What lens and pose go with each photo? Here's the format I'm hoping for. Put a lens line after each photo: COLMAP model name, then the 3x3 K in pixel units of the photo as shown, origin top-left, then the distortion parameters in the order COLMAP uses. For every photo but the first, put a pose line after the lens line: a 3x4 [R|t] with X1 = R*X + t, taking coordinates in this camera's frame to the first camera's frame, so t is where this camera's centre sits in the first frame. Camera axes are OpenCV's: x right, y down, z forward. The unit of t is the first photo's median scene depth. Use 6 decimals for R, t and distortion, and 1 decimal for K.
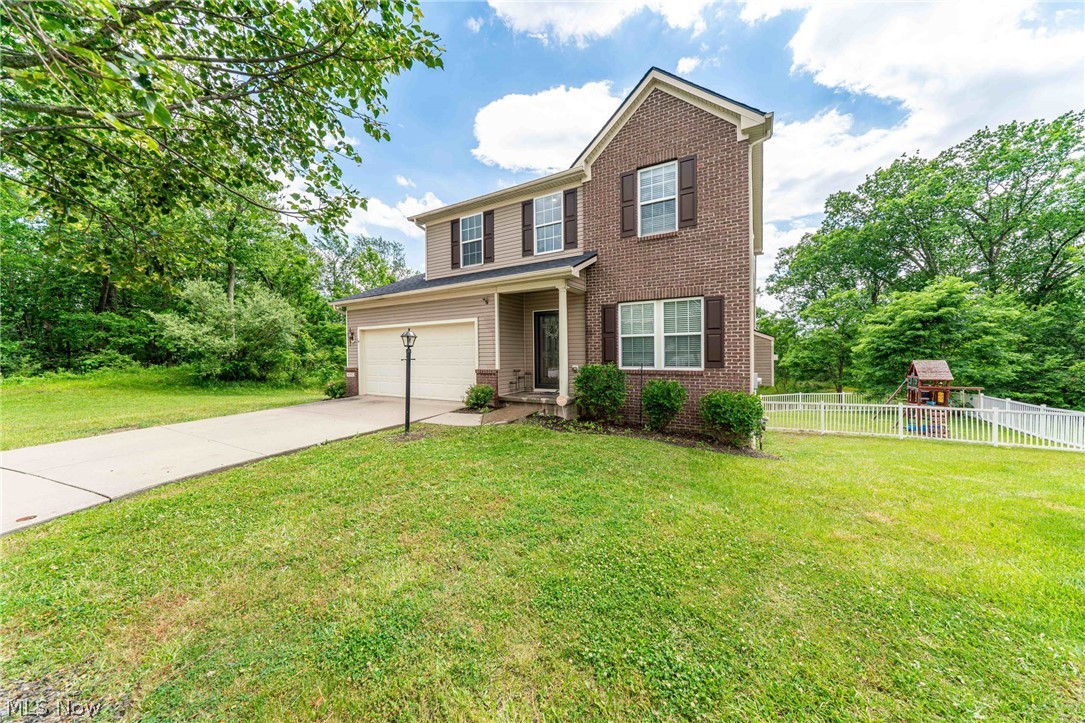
lens RADIAL K [[364.7, 0, 540.9], [0, 364.7, 358.4], [0, 0, 1]] dist [-0.006998, -0.000204]
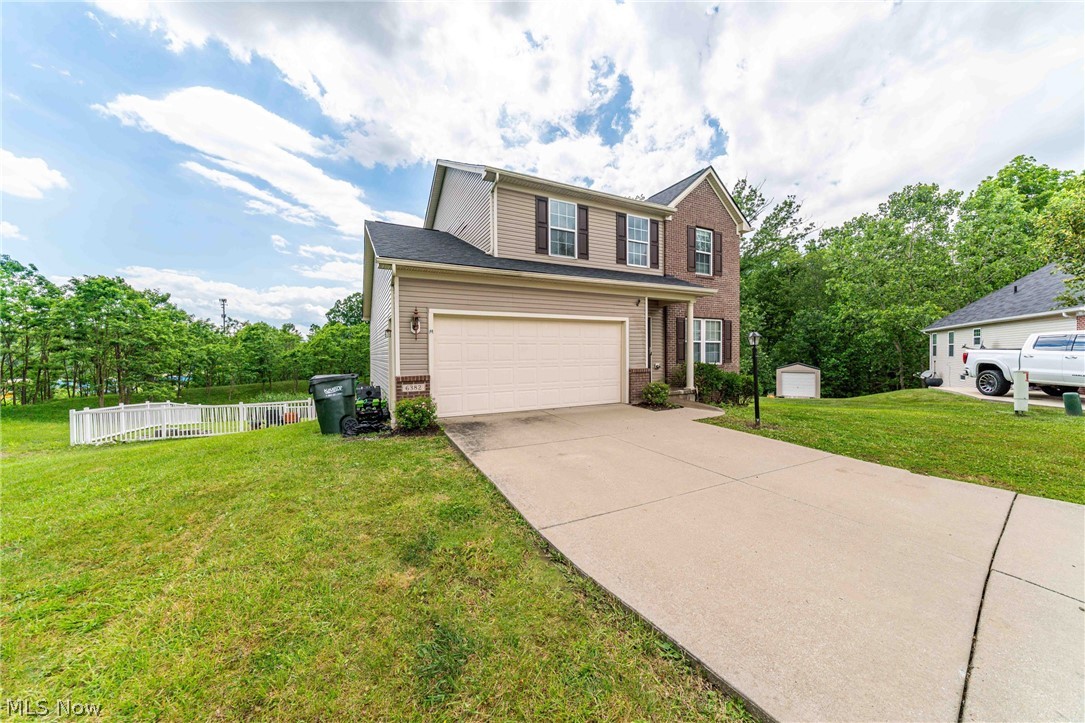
lens RADIAL K [[364.7, 0, 537.5], [0, 364.7, 359.6], [0, 0, 1]] dist [-0.006998, -0.000204]
pose [[0.554056, -0.004203, 0.832469, -1.164246], [0.013635, 0.999899, -0.004027, 0.005601], [-0.832368, 0.013582, 0.554057, 0.656602]]
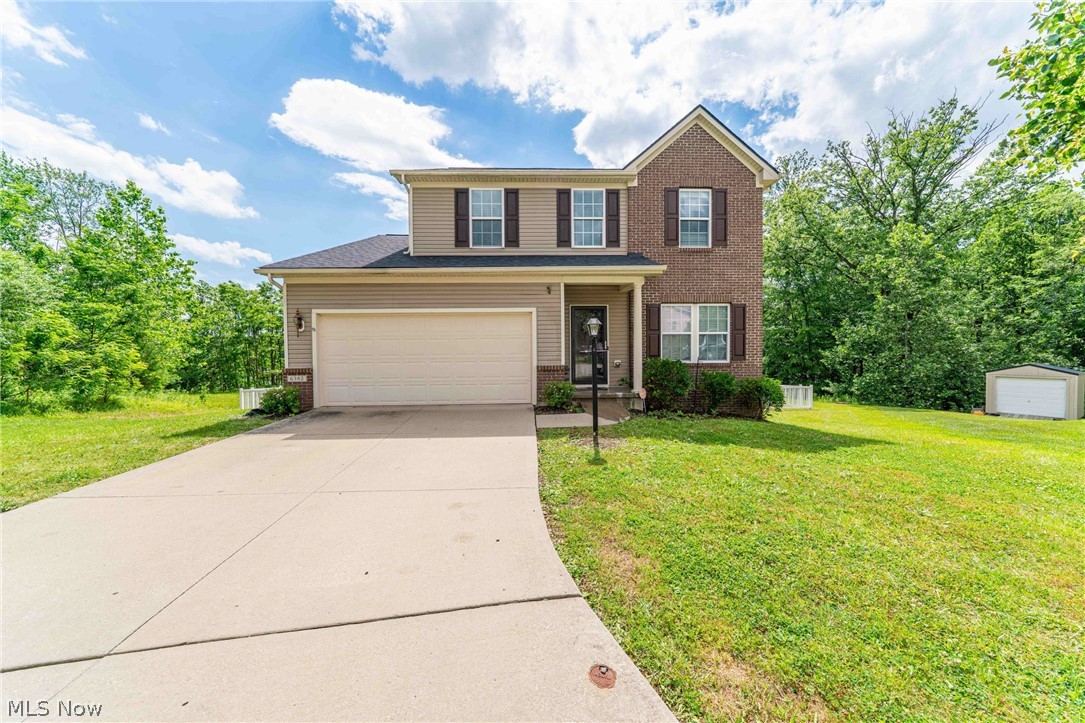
lens RADIAL K [[364.7, 0, 537.0], [0, 364.7, 358.4], [0, 0, 1]] dist [-0.006998, -0.000204]
pose [[0.847876, -0.002700, 0.530188, -0.649314], [0.006178, 0.999969, -0.004787, 0.016888], [-0.530158, 0.007335, 0.847867, 0.246095]]
